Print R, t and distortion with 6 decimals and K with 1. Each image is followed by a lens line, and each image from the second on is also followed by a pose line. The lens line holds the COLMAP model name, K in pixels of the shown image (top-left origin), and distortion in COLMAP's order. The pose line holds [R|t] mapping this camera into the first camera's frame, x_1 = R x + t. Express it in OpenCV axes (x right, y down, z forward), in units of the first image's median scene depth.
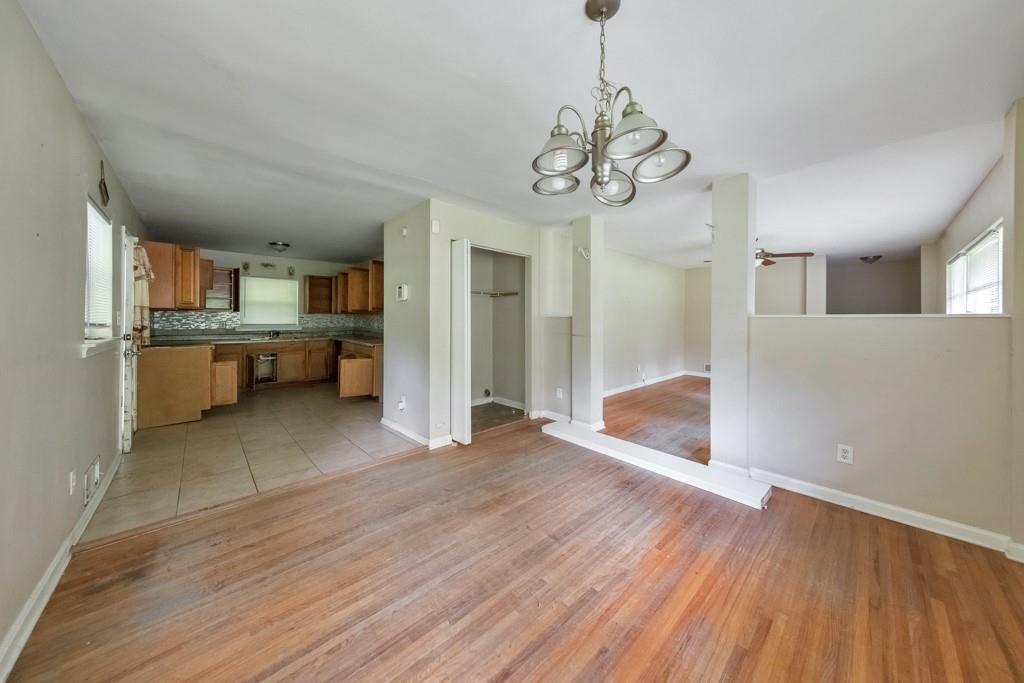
lens RADIAL K [[336.6, 0, 513.2], [0, 336.6, 317.1], [0, 0, 1]] dist [0.005408, -0.000164]
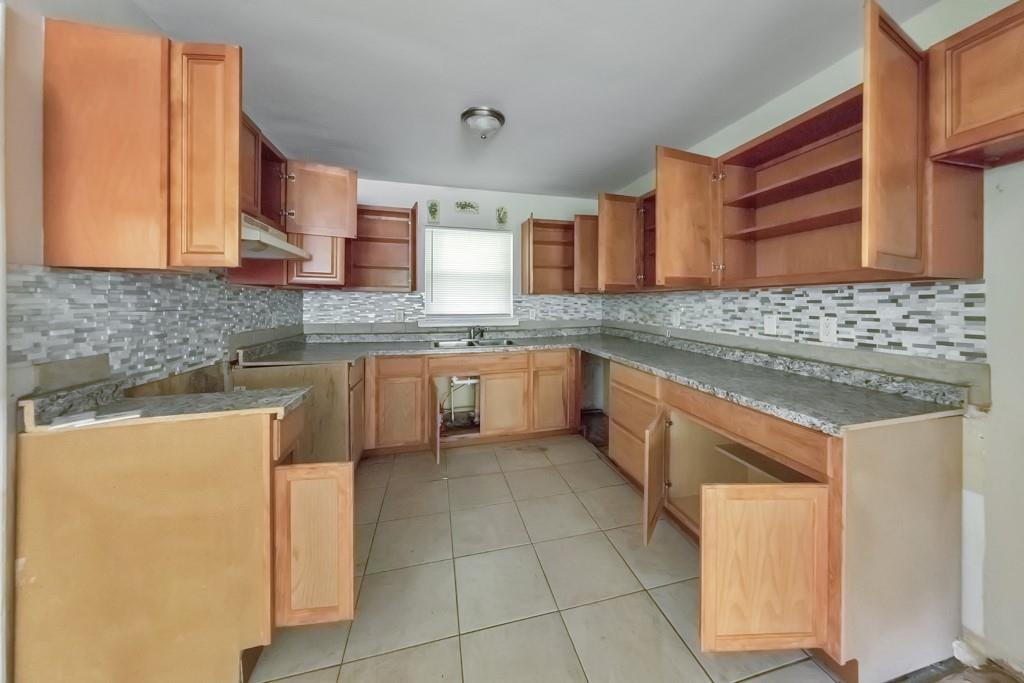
lens RADIAL K [[342.5, 0, 523.8], [0, 342.5, 300.4], [0, 0, 1]] dist [0.000696, -0.000075]
pose [[0.880140, -0.007095, -0.474662, -0.882342], [0.006234, 0.999975, -0.003388, 0.001011], [0.474674, 0.000023, 0.880162, 1.283824]]
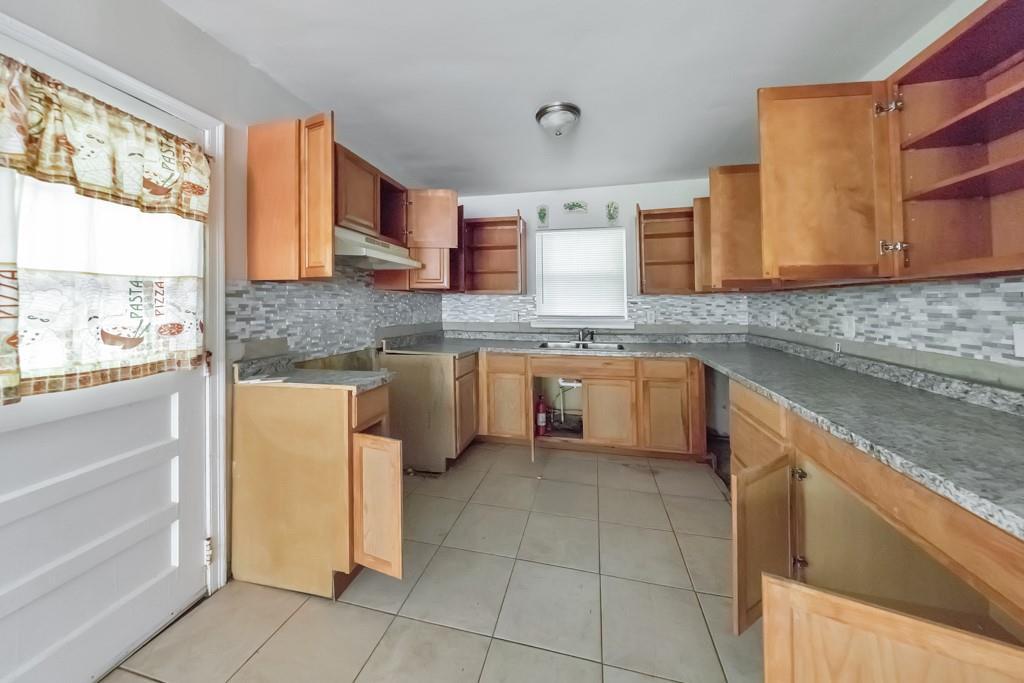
lens RADIAL K [[337.2, 0, 512.5], [0, 337.2, 297.4], [0, 0, 1]] dist [0.001655, -0.000103]
pose [[0.552870, -0.022823, -0.832955, -0.774291], [0.007520, 0.999721, -0.022401, 0.005198], [0.833234, 0.006121, 0.552887, 1.425724]]
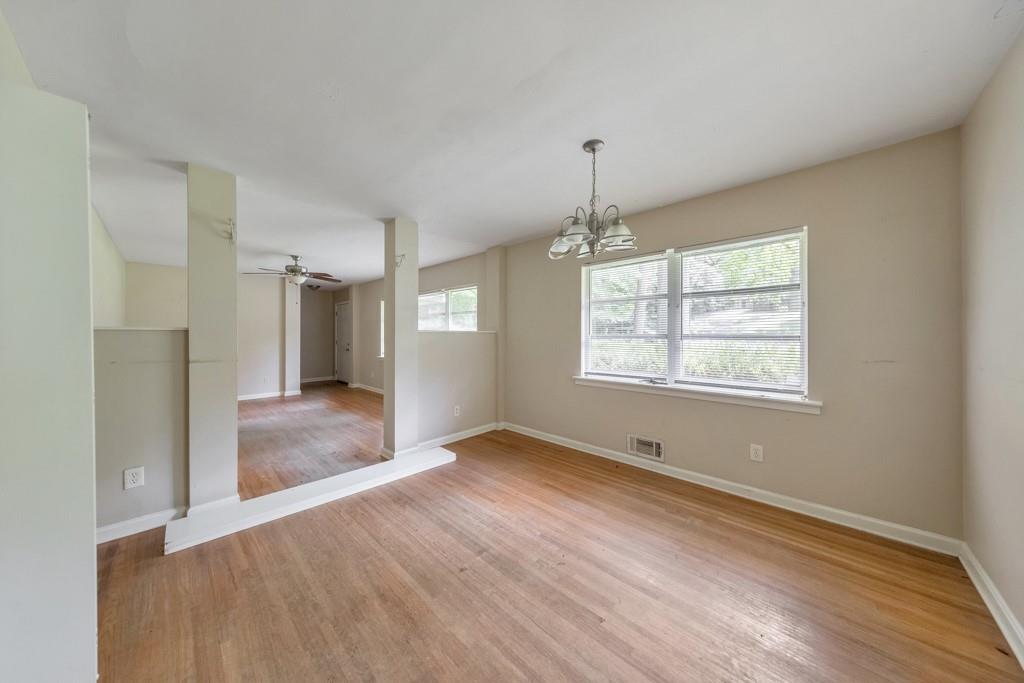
lens RADIAL K [[324.6, 0, 515.3], [0, 324.6, 323.1], [0, 0, 1]] dist [-0.000476, -0.000029]
pose [[-0.057893, 0.027993, 0.997930, -0.616870], [-0.002102, 0.999601, -0.028162, -0.001852], [-0.998321, -0.003728, -0.057811, 0.677263]]
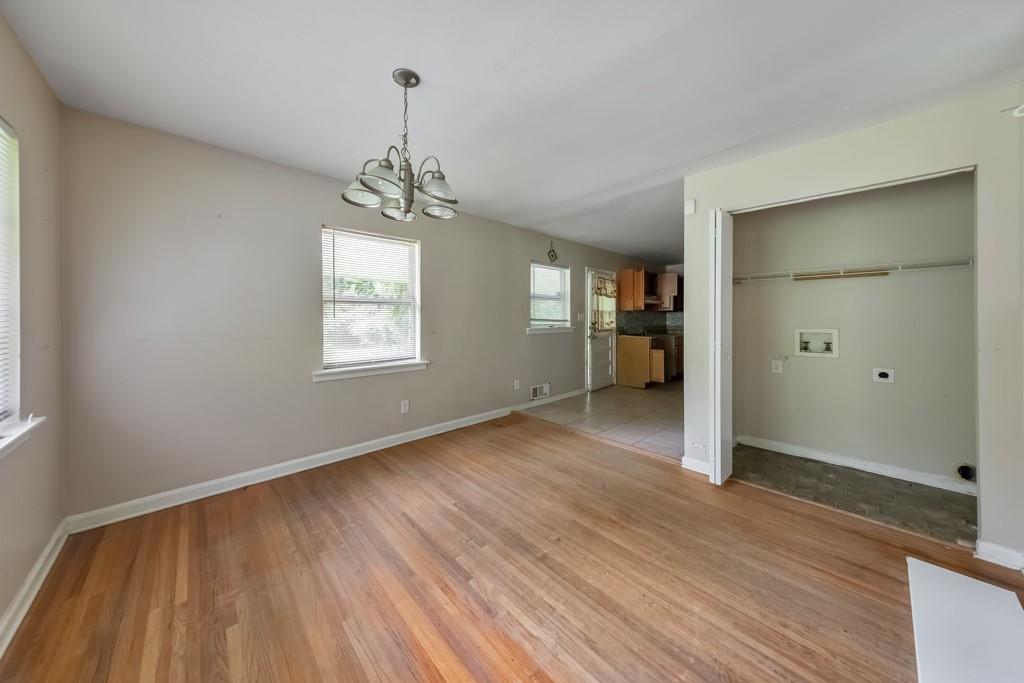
lens RADIAL K [[336.6, 0, 513.2], [0, 336.6, 317.1], [0, 0, 1]] dist [0.005408, -0.000164]
pose [[0.006878, -0.003007, -0.999972, 0.728659], [0.000738, 0.999995, -0.003002, 0.008656], [0.999976, -0.000718, 0.006880, 0.646330]]
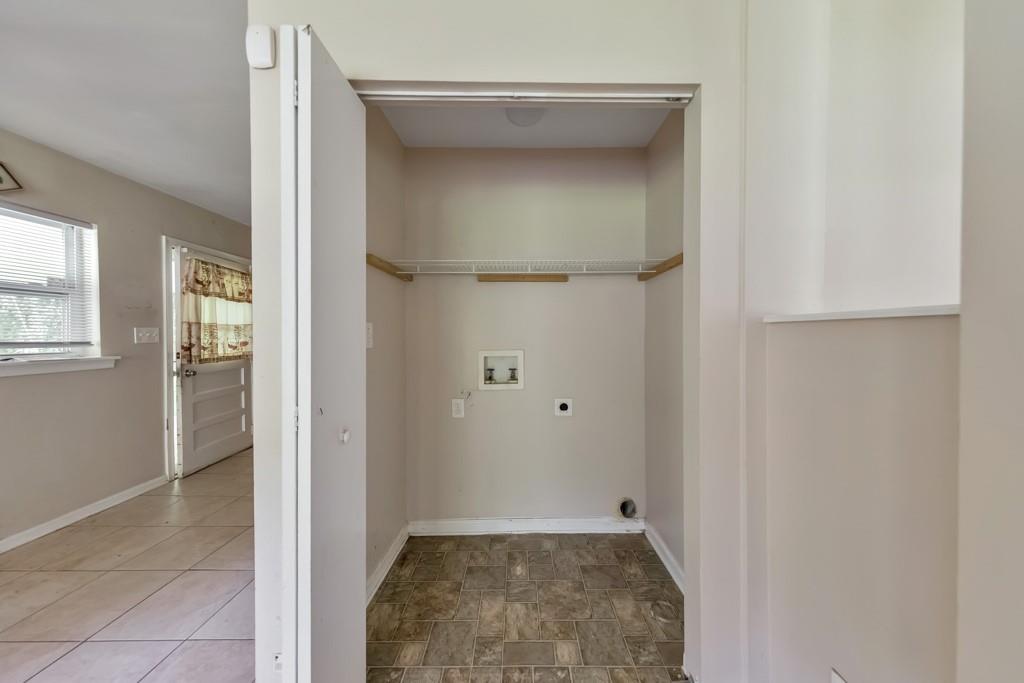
lens RADIAL K [[329.3, 0, 513.2], [0, 329.3, 335.1], [0, 0, 1]] dist [0.005056, -0.000096]
pose [[0.711281, -0.002608, -0.702903, 0.189981], [0.004836, 0.999988, 0.001183, 0.006911], [0.702891, -0.004241, 0.711285, 1.117334]]
